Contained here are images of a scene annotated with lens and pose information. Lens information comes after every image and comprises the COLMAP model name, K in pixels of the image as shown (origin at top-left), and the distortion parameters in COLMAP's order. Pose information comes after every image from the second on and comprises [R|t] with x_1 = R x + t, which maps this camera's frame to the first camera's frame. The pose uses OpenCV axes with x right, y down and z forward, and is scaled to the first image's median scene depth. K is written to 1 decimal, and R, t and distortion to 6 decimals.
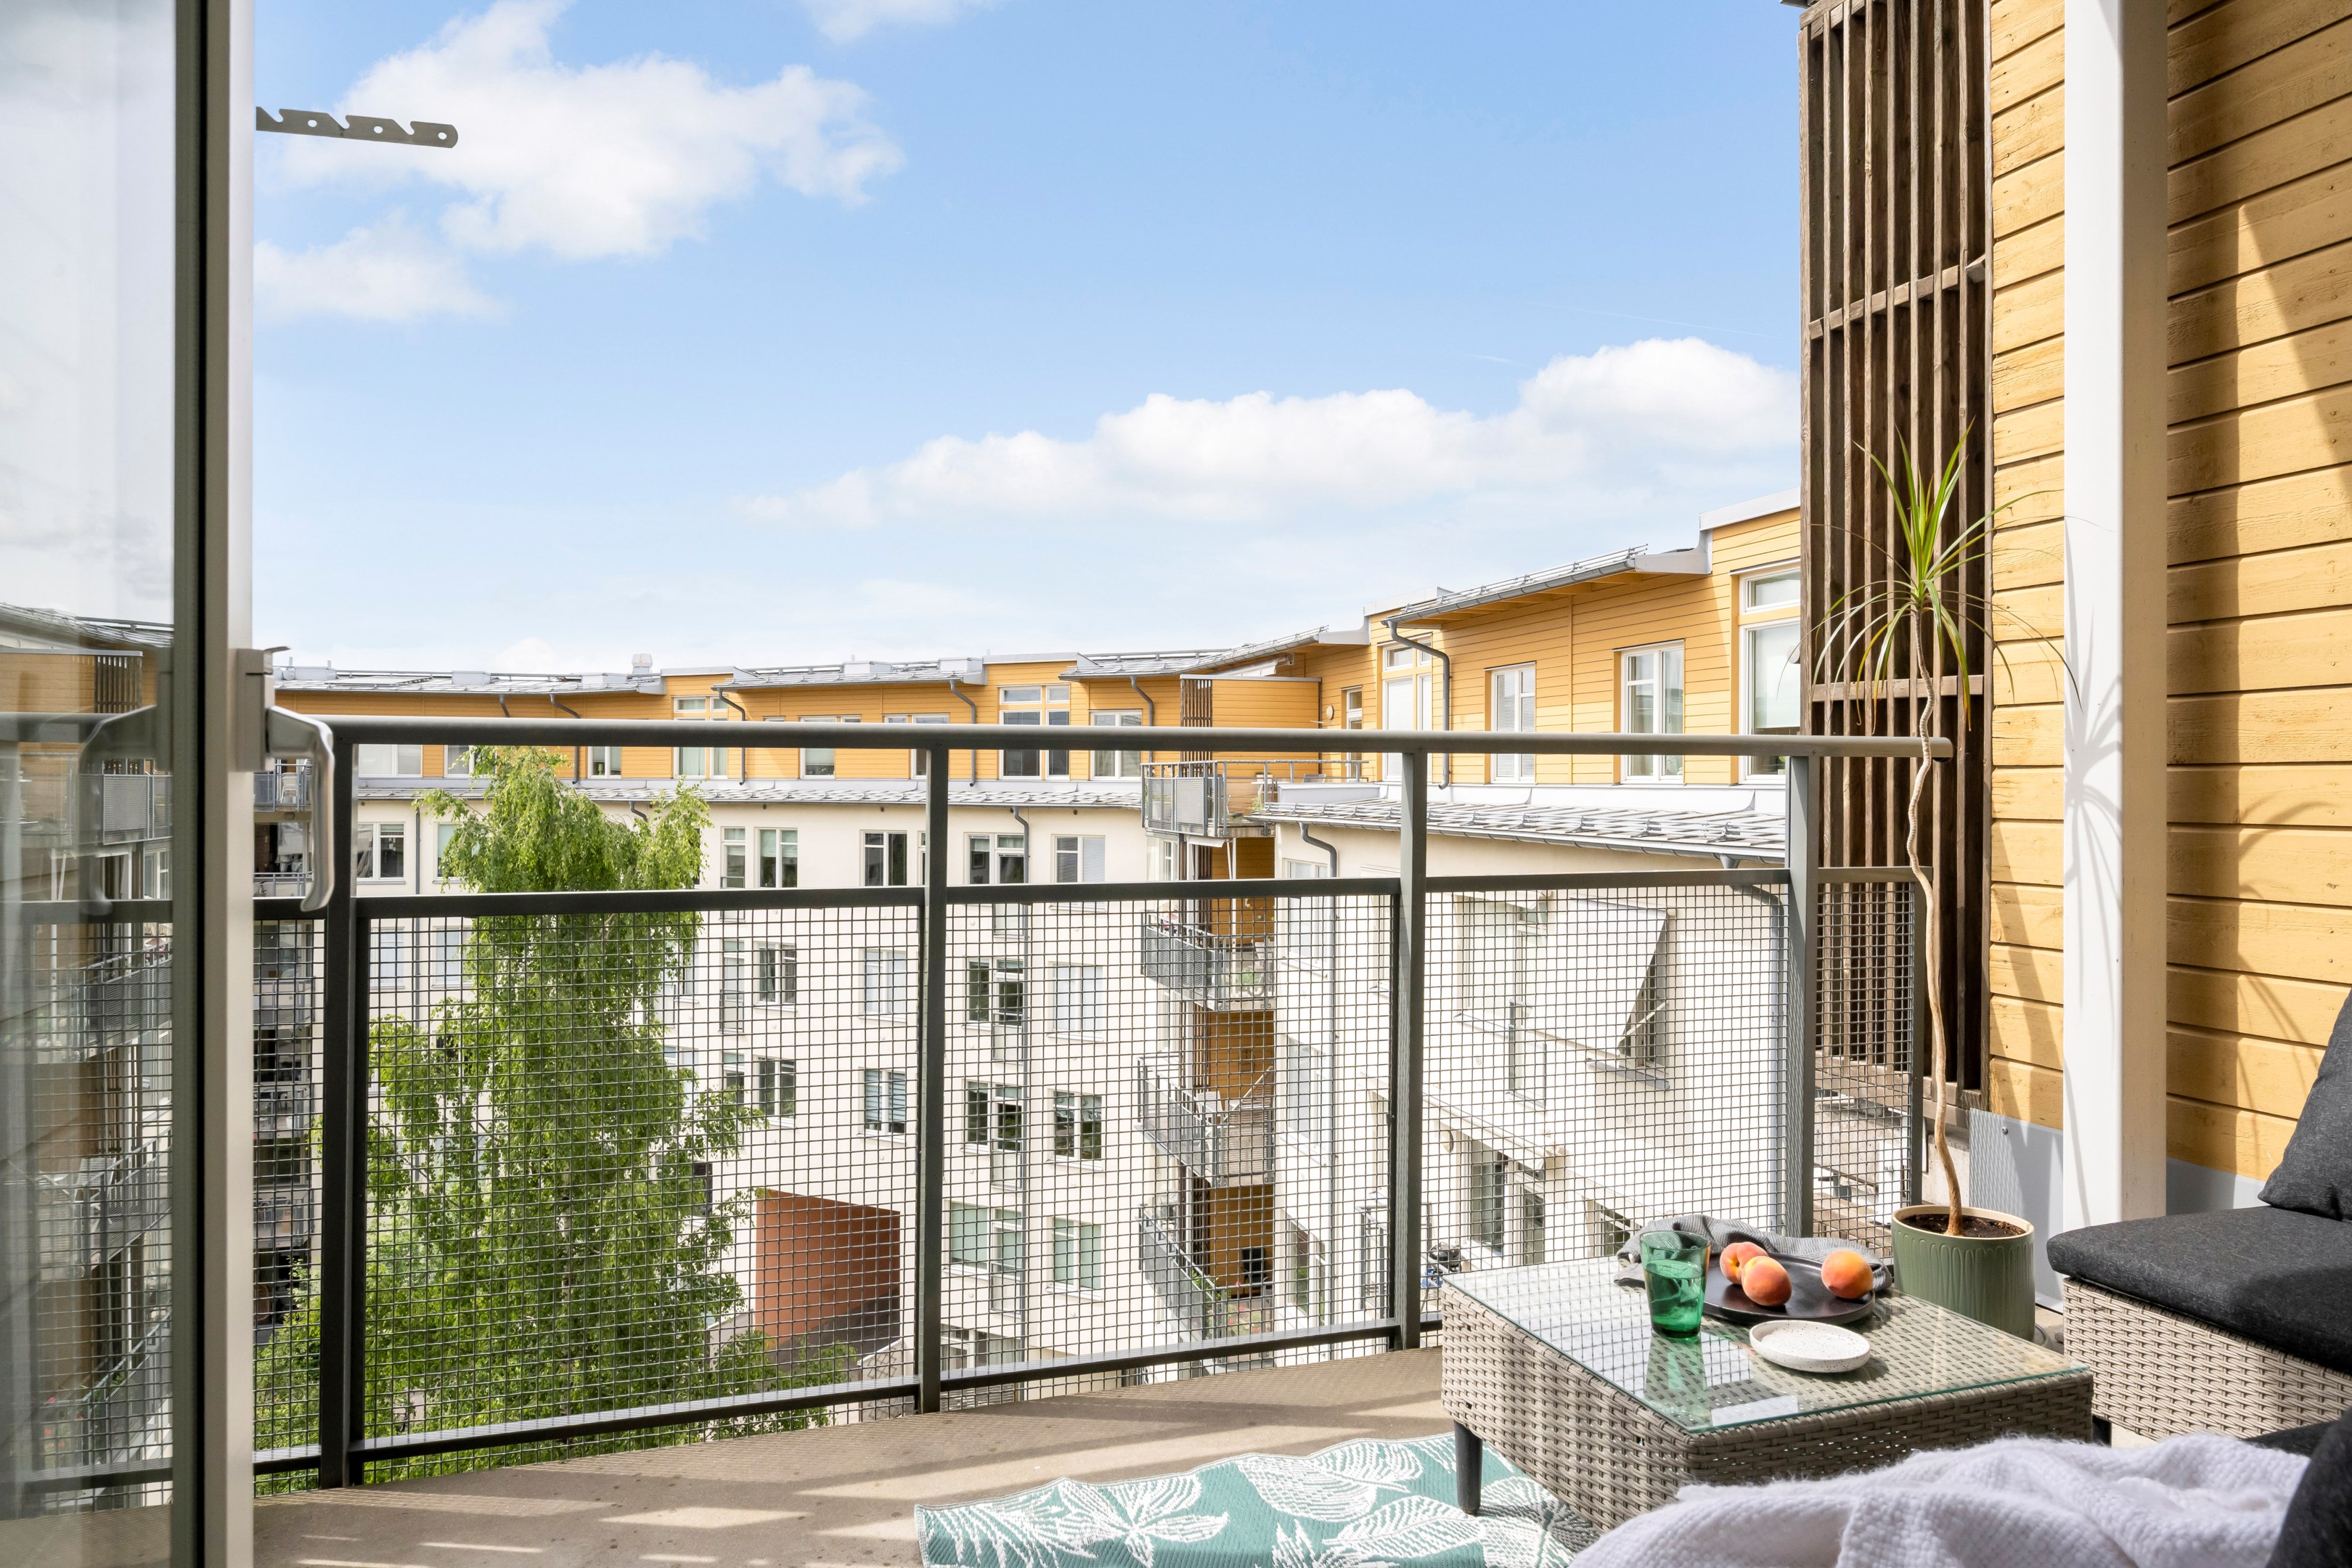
lens RADIAL K [[1488.3, 0, 1182.4], [0, 1488.3, 779.7], [0, 0, 1]] dist [-0.003144, -0.000709]
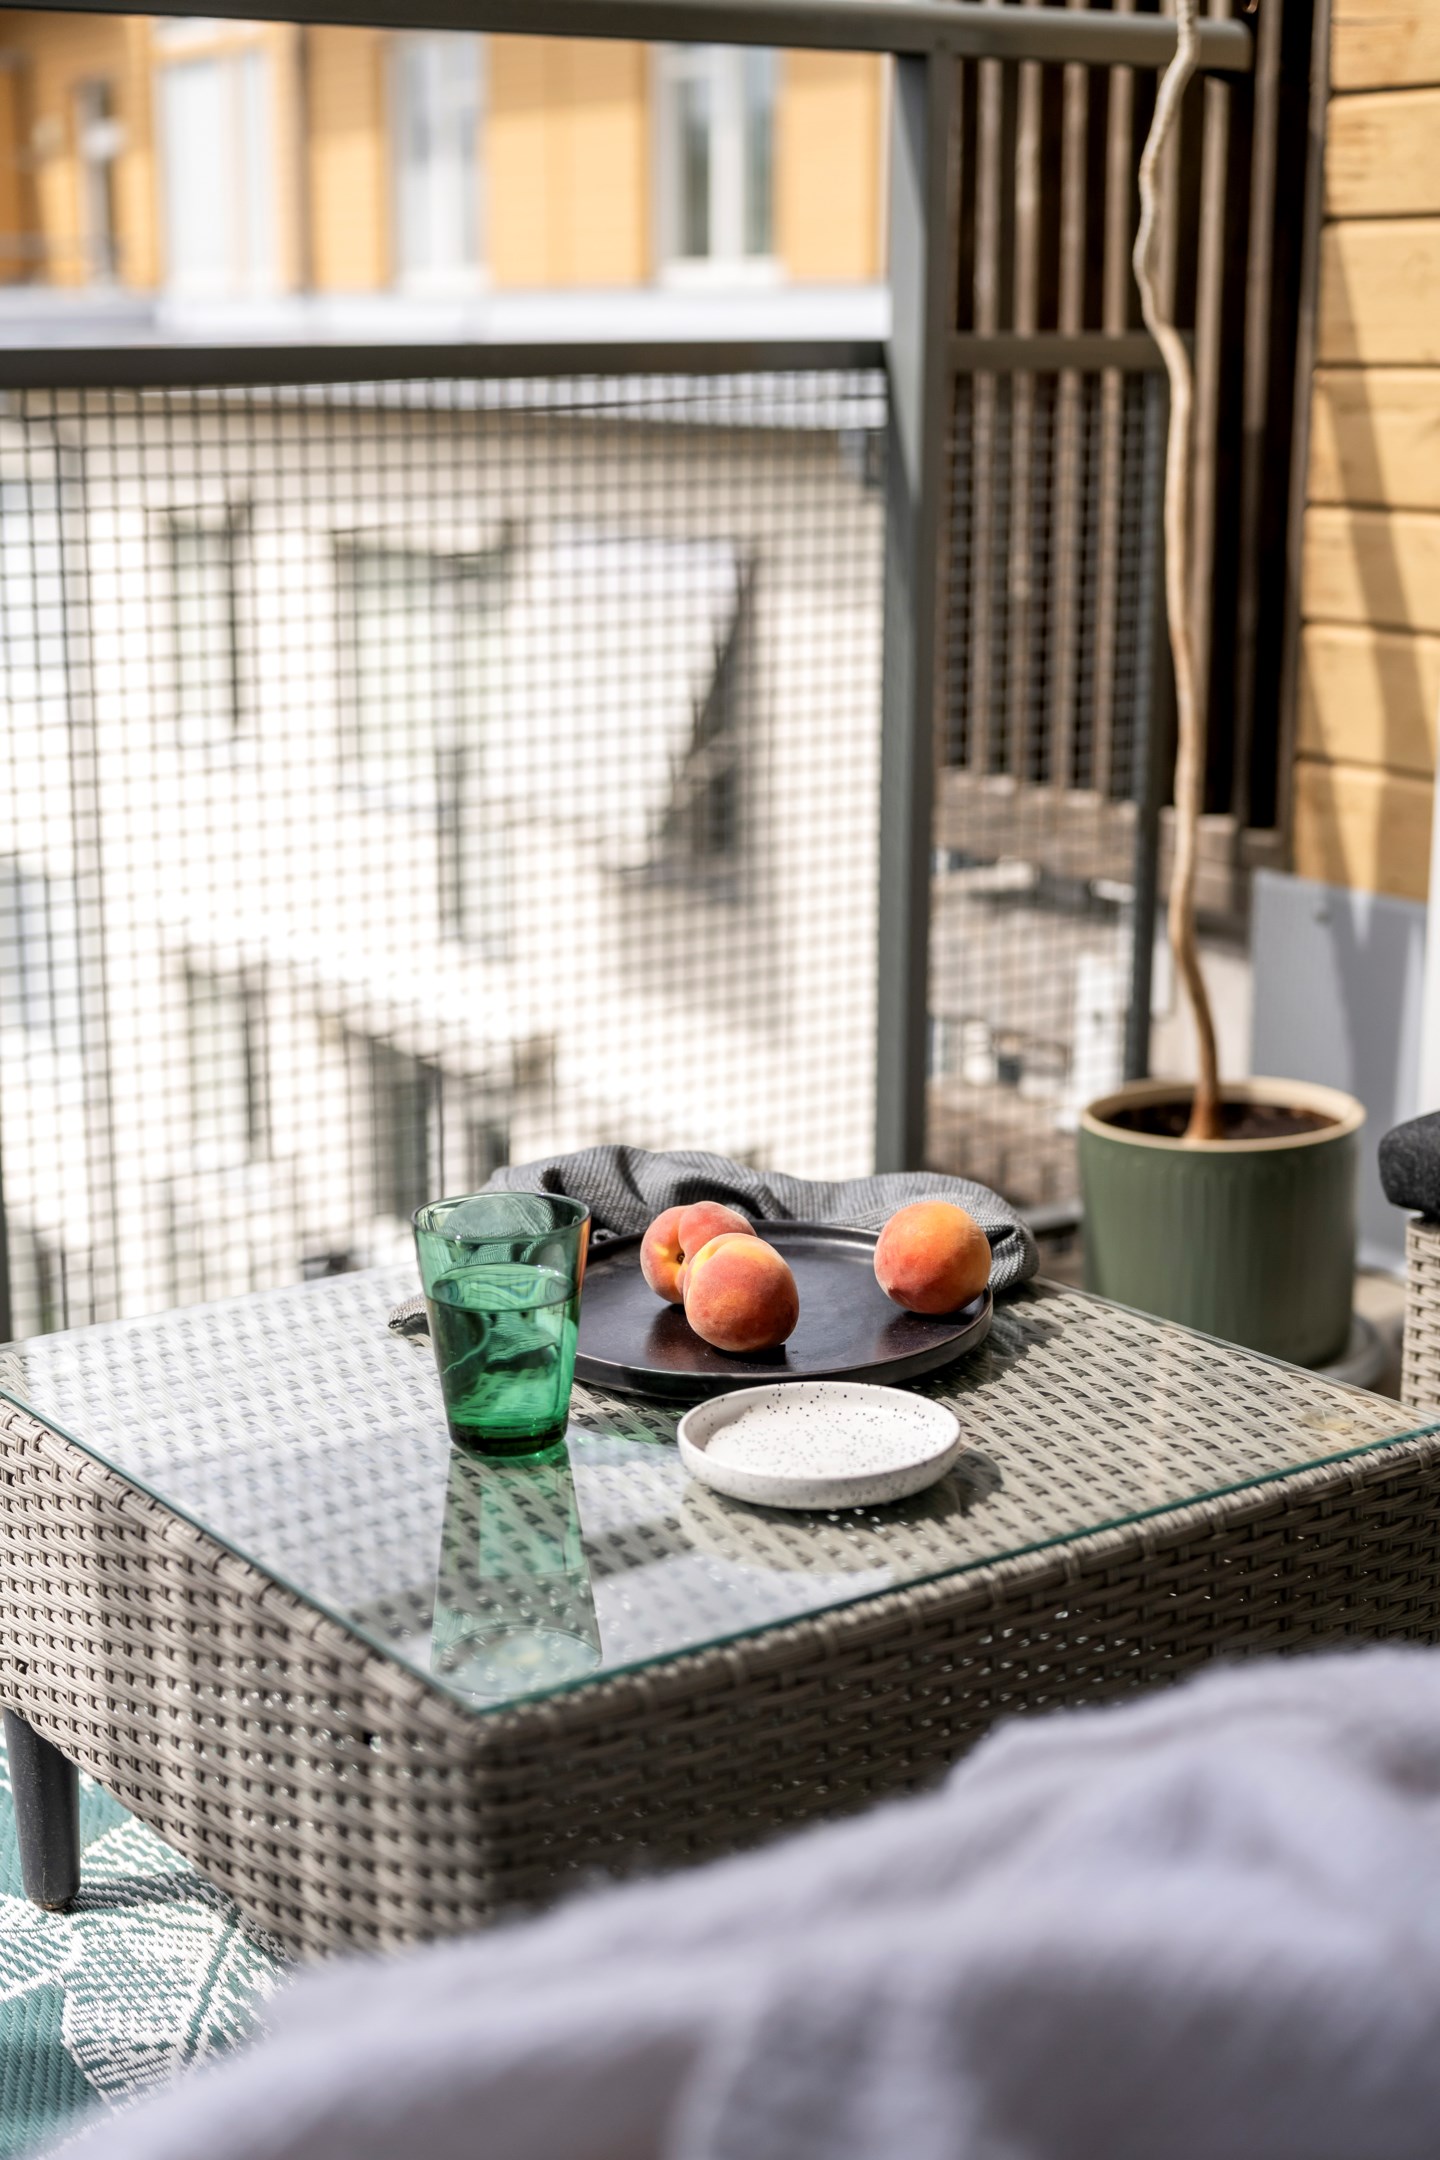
lens RADIAL K [[3028.4, 0, 720.0], [0, 3028.4, 1080.0], [0, 0, 1]] dist [-0.021532, -0.029048]
pose [[0.956588, -0.074661, 0.281719, 0.127346], [0.002806, 0.968945, 0.247260, 0.063548], [-0.291431, -0.235735, 0.927090, 0.205252]]
